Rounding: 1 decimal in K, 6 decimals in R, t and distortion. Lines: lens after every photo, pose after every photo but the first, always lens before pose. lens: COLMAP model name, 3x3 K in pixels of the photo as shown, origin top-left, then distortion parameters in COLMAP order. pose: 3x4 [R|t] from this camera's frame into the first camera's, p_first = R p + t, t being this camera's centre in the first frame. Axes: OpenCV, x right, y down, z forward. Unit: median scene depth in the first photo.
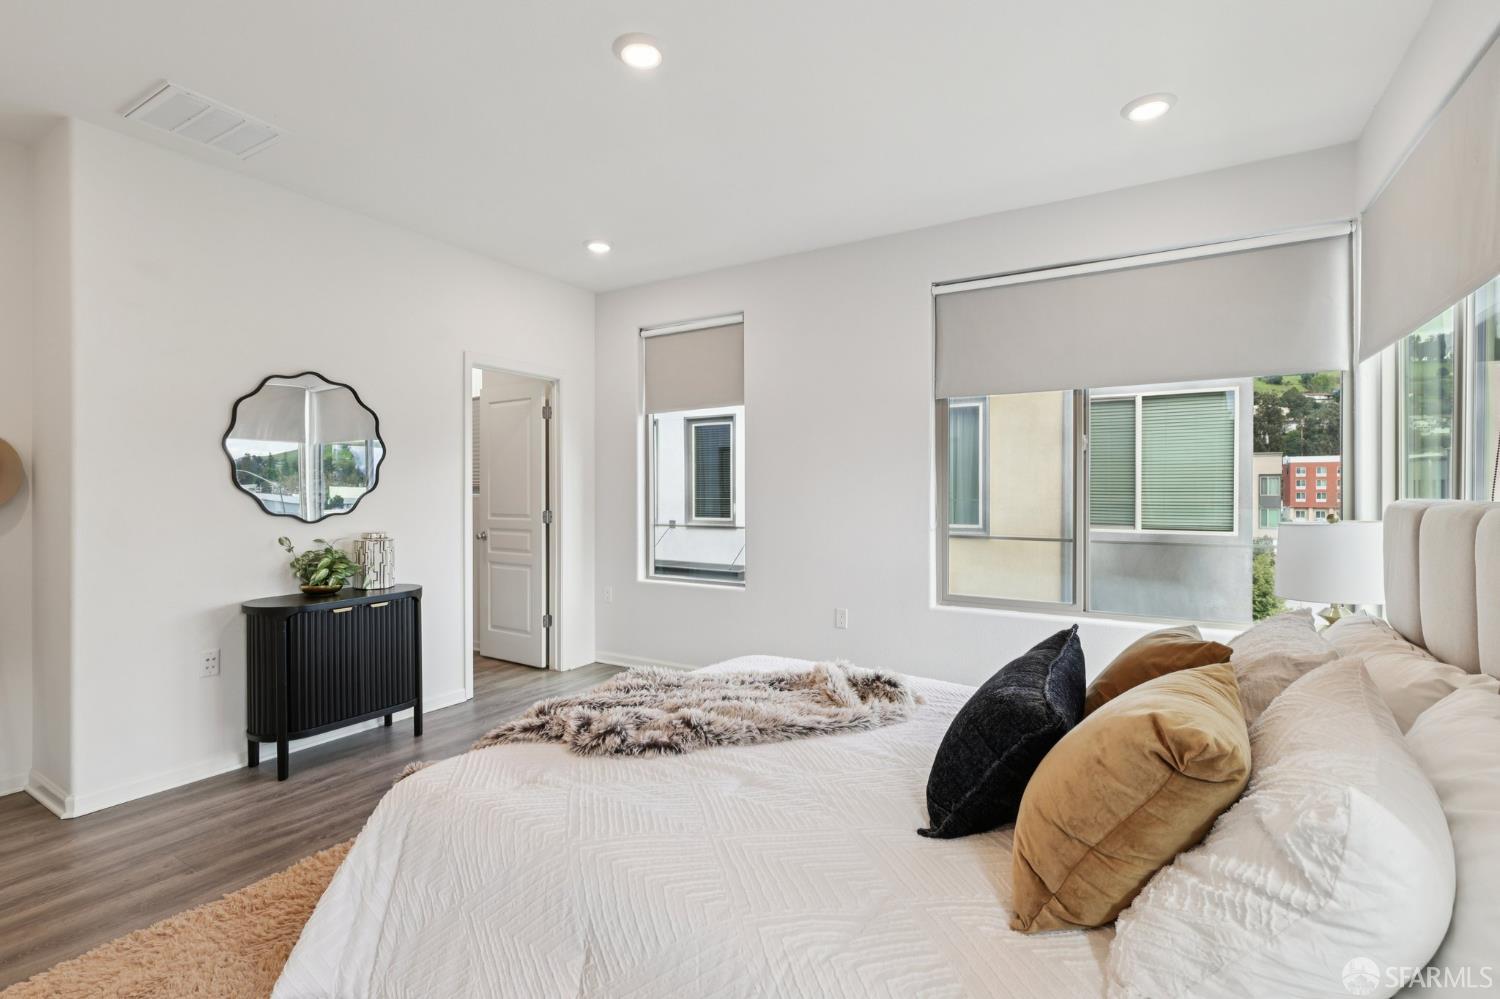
lens RADIAL K [[697.4, 0, 749.8], [0, 697.4, 491.1], [0, 0, 1]] dist [-0.000255, 0.000096]
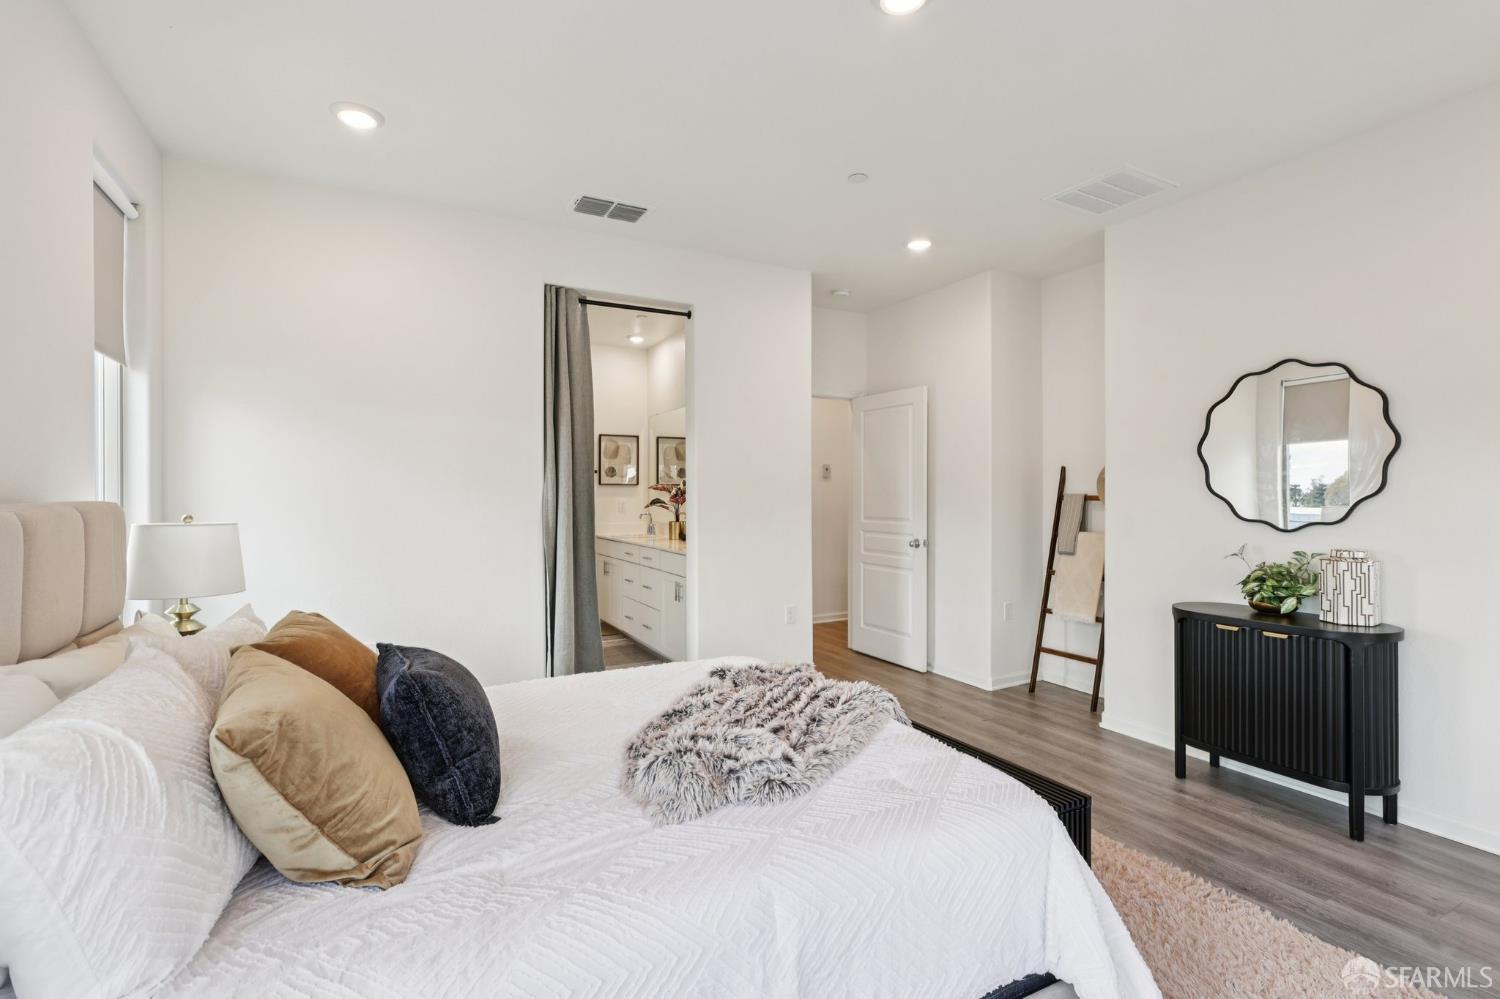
lens RADIAL K [[697.4, 0, 749.8], [0, 697.4, 491.1], [0, 0, 1]] dist [-0.000255, 0.000096]
pose [[-0.508896, 0.000062, -0.860828, 0.497163], [0.002693, 0.999995, -0.001521, -0.006800], [0.860824, -0.003092, -0.508894, 0.910289]]
